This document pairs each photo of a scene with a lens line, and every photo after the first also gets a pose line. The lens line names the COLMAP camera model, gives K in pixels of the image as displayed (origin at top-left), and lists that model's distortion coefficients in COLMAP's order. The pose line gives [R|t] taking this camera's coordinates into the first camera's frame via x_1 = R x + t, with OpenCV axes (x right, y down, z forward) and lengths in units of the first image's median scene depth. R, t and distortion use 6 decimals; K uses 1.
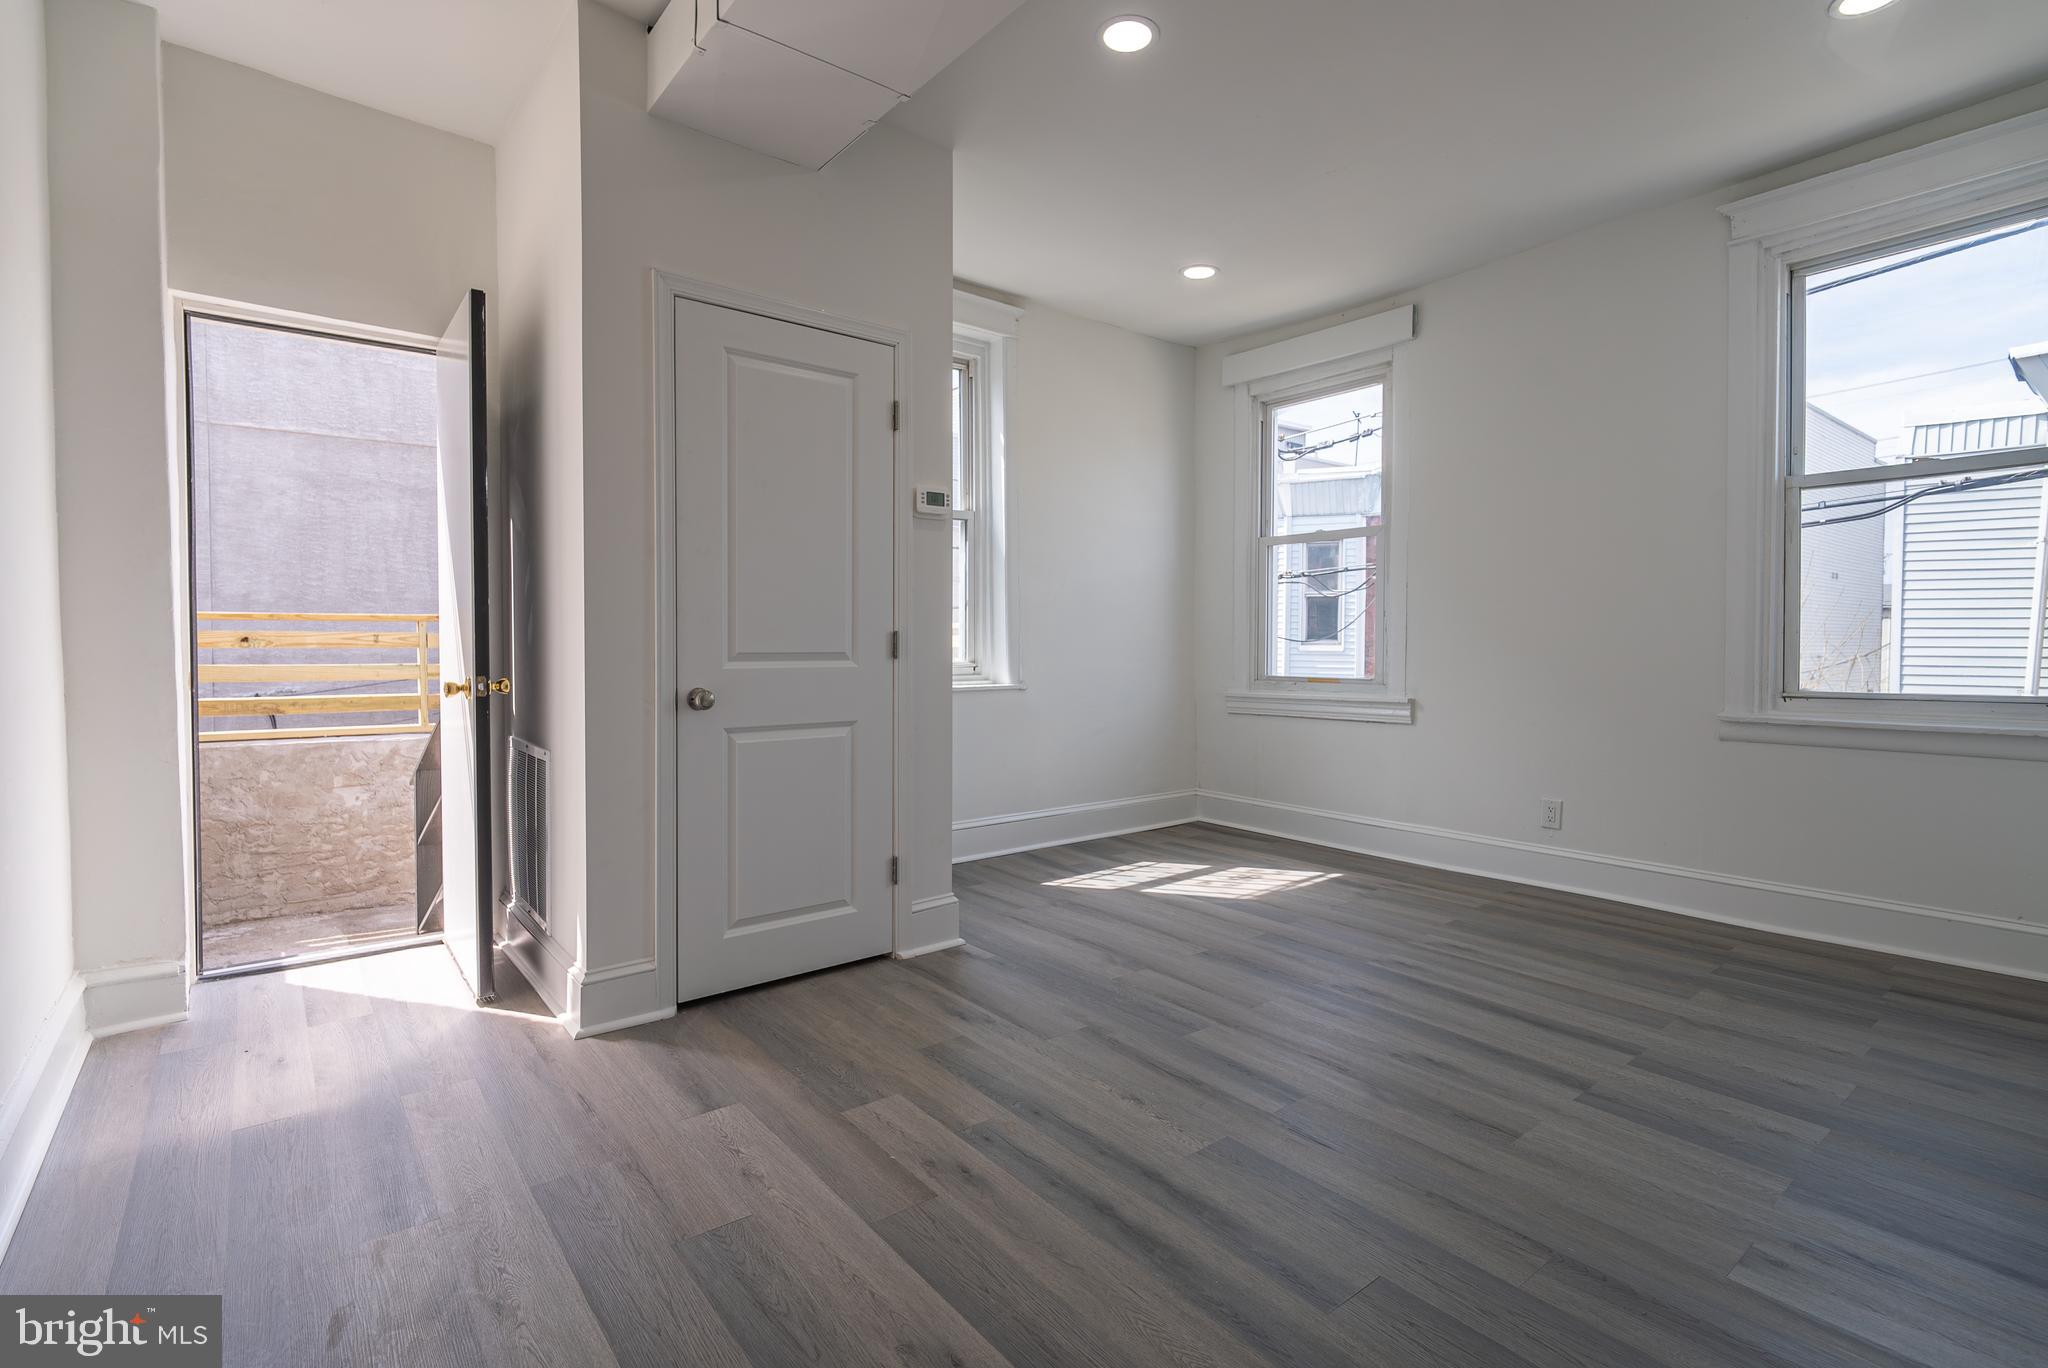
lens RADIAL K [[967.0, 0, 1020.6], [0, 967.0, 657.3], [0, 0, 1]] dist [-0.003719, -0.001794]
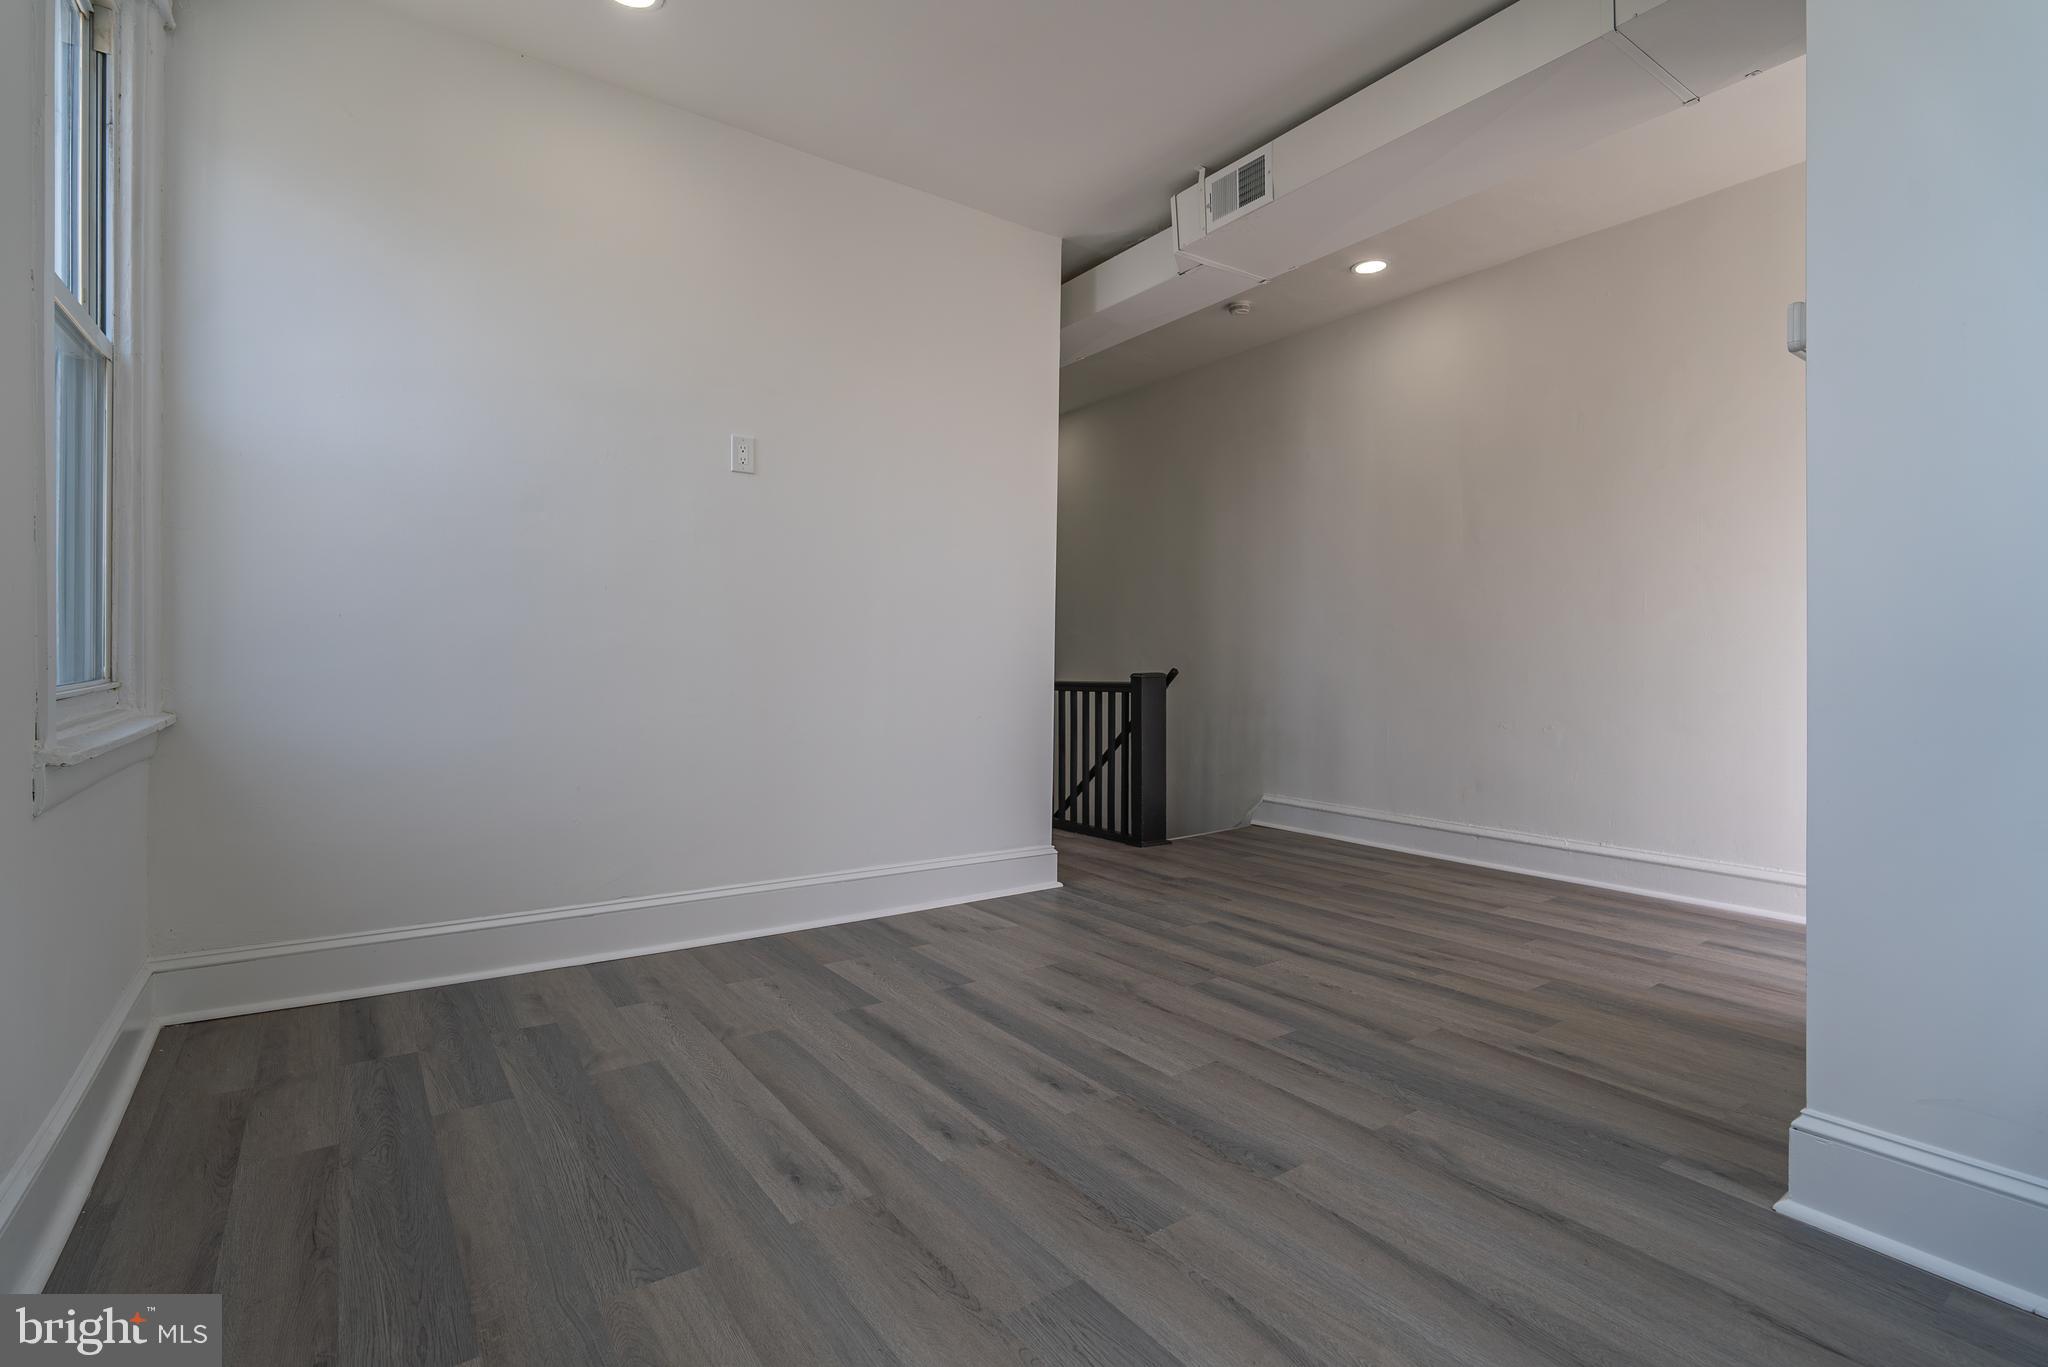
lens RADIAL K [[964.9, 0, 1021.7], [0, 964.9, 660.9], [0, 0, 1]] dist [0.000301, -0.002840]
pose [[-0.998789, -0.004690, 0.048965, 0.370610], [-0.003693, 0.999785, 0.020416, 0.010859], [-0.049050, 0.020210, -0.998592, 1.841246]]
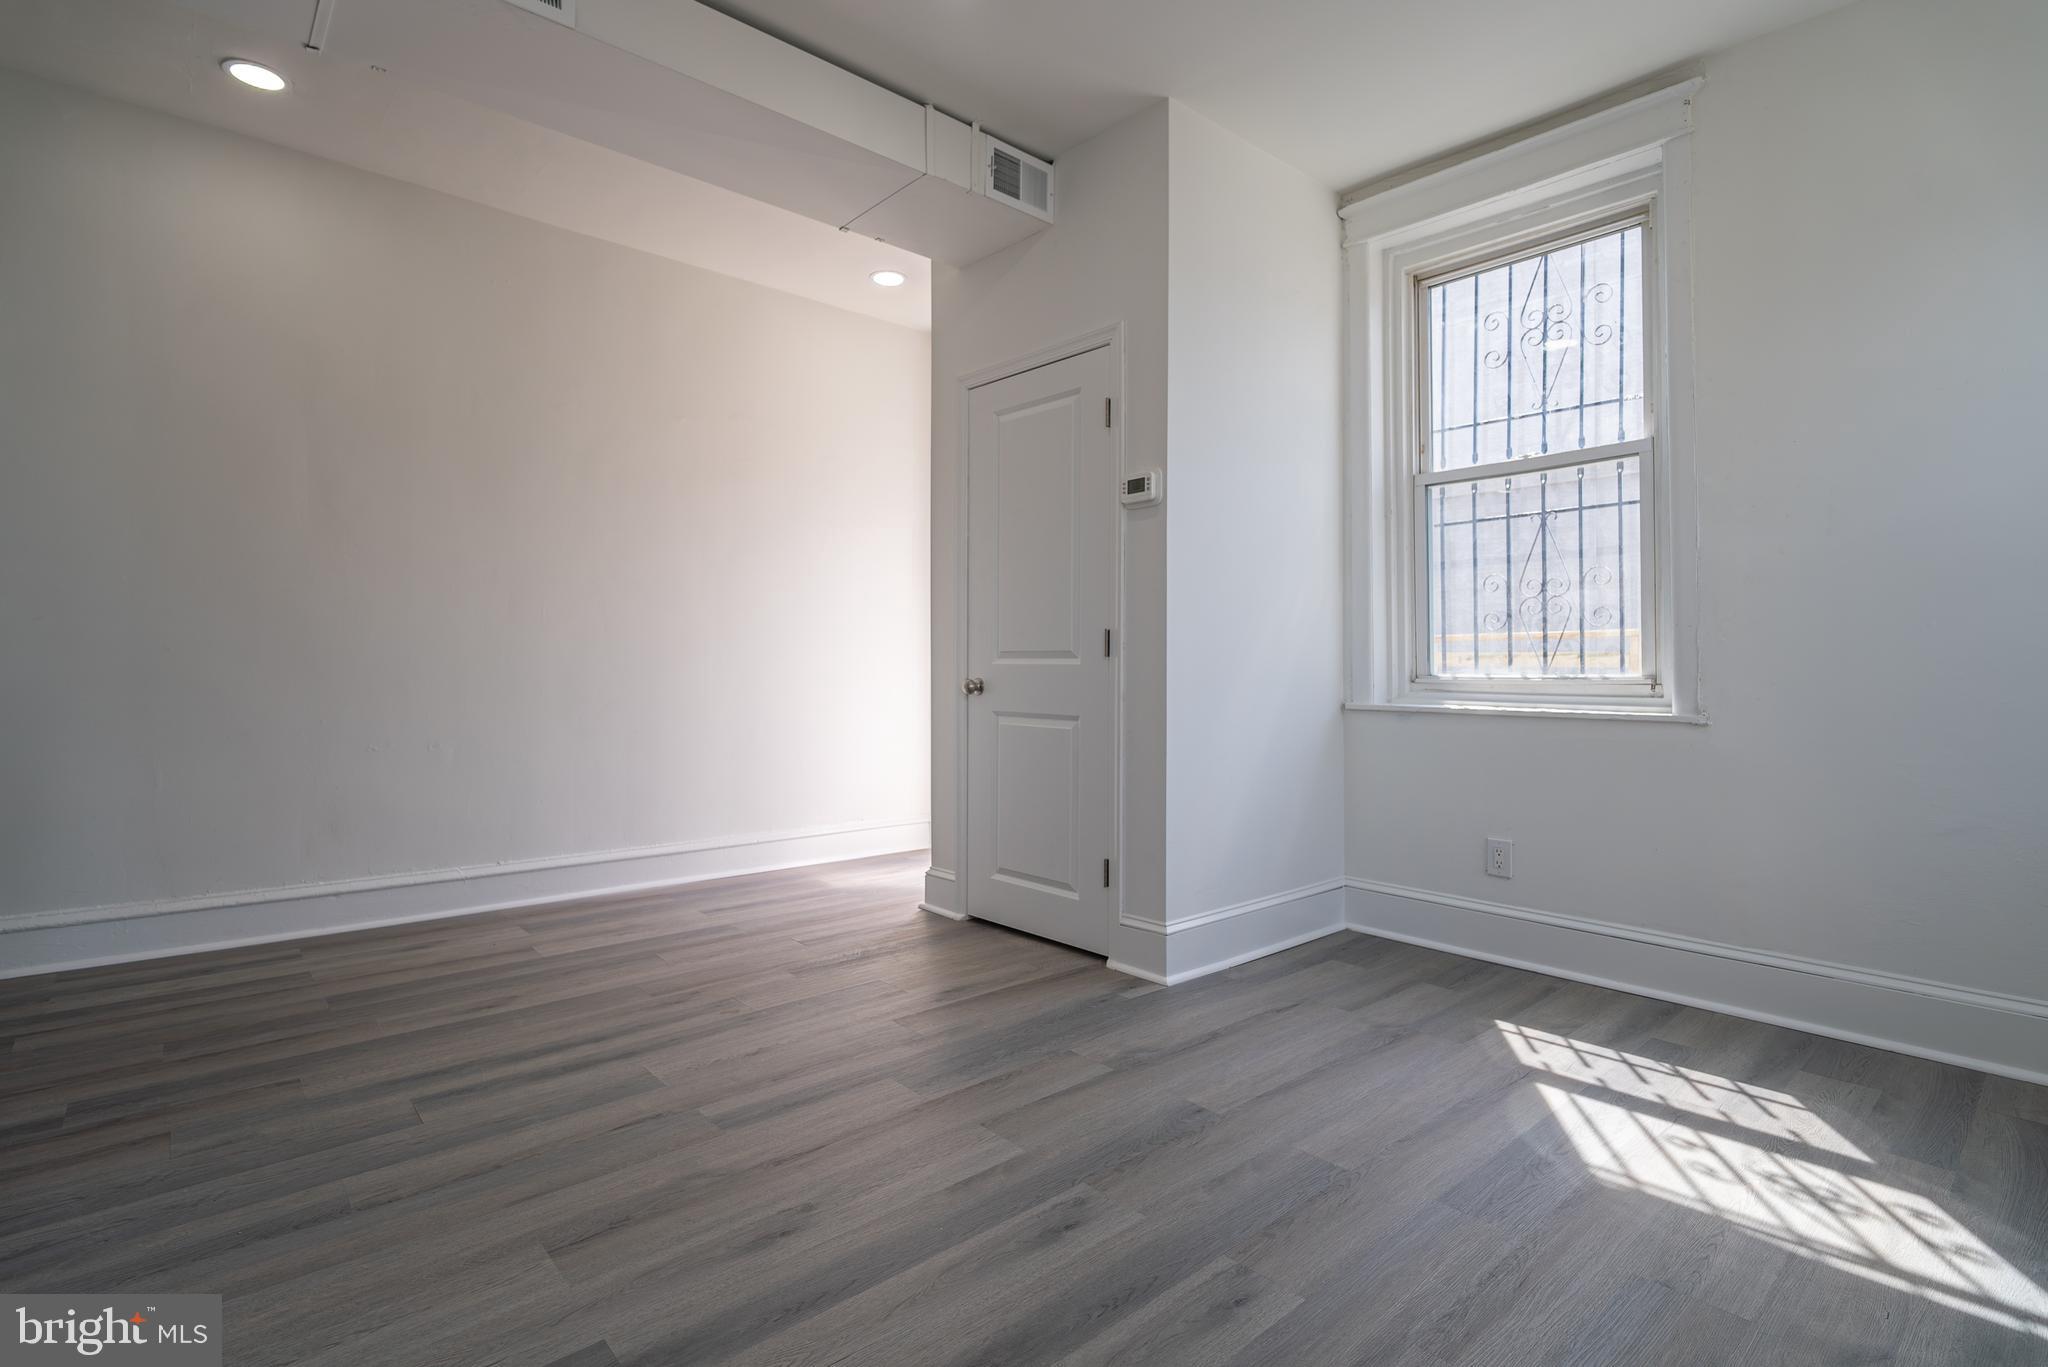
lens RADIAL K [[964.9, 0, 1021.7], [0, 964.9, 660.9], [0, 0, 1]] dist [0.000301, -0.002840]
pose [[0.057722, -0.009467, -0.998288, 0.984930], [-0.028122, 0.999543, -0.011105, 0.021818], [0.997937, 0.028715, 0.057429, 0.995438]]
